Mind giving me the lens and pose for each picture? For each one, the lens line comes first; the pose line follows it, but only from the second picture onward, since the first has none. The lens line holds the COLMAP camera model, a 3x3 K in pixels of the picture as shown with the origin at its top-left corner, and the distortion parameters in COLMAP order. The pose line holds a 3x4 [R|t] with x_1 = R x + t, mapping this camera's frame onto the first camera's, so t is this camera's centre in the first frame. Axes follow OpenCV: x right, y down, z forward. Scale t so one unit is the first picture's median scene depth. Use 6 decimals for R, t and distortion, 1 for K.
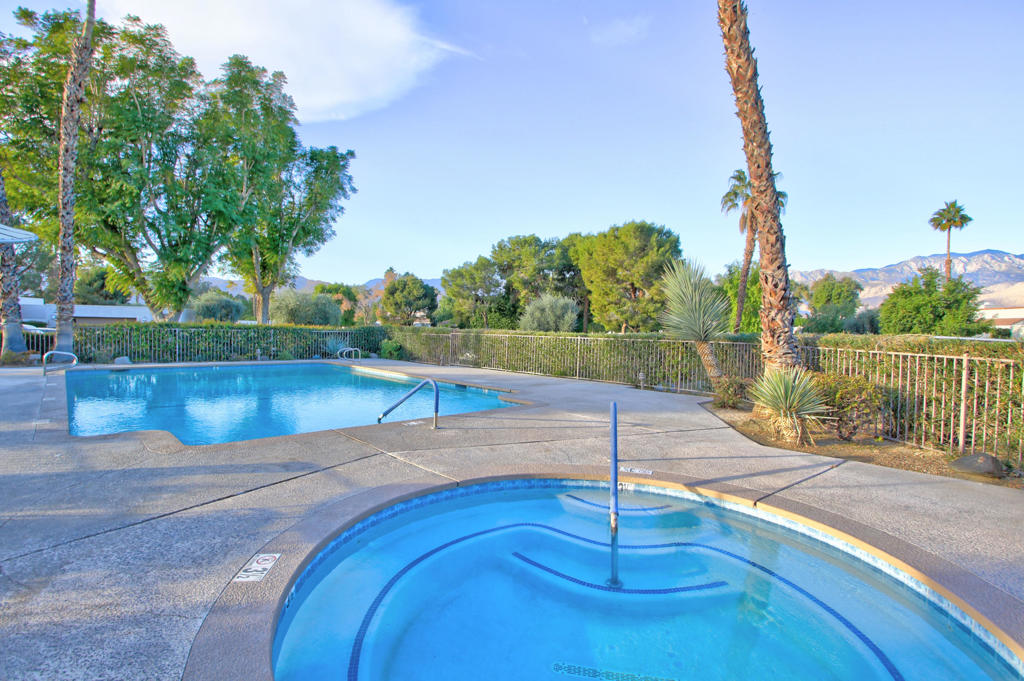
lens RADIAL K [[486.3, 0, 506.9], [0, 486.3, 345.3], [0, 0, 1]] dist [-0.019557, 0.000315]
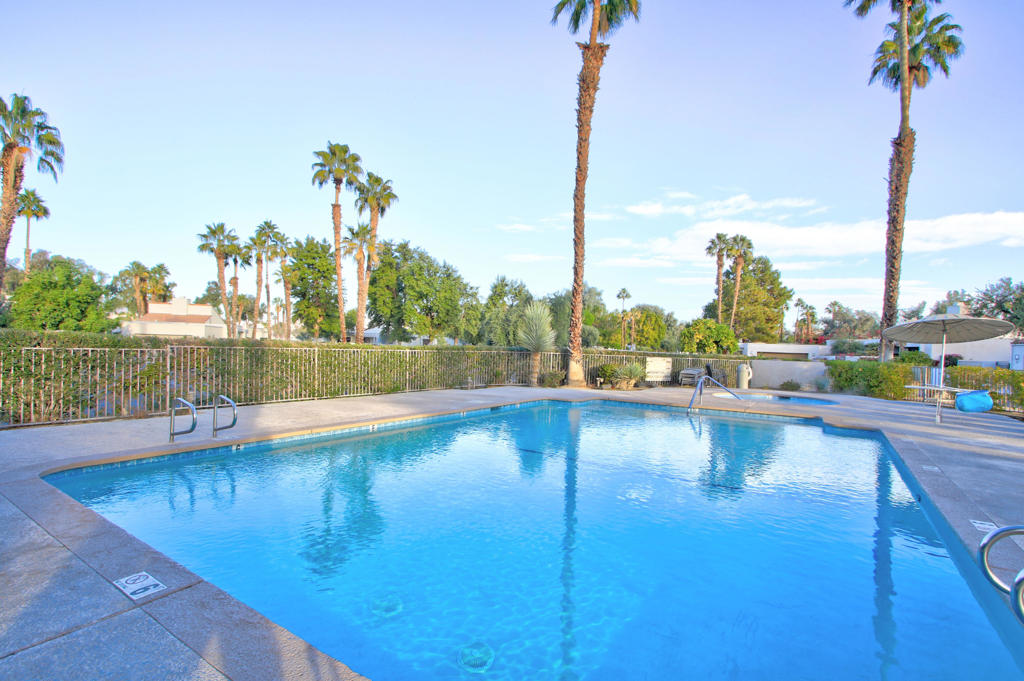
lens RADIAL K [[493.3, 0, 505.5], [0, 493.3, 348.9], [0, 0, 1]] dist [-0.009206, 0.000114]
pose [[-0.229447, -0.034486, 0.972710, -0.287692], [-0.003095, 0.999393, 0.034702, -0.018124], [-0.973316, 0.004952, -0.229414, 0.328899]]
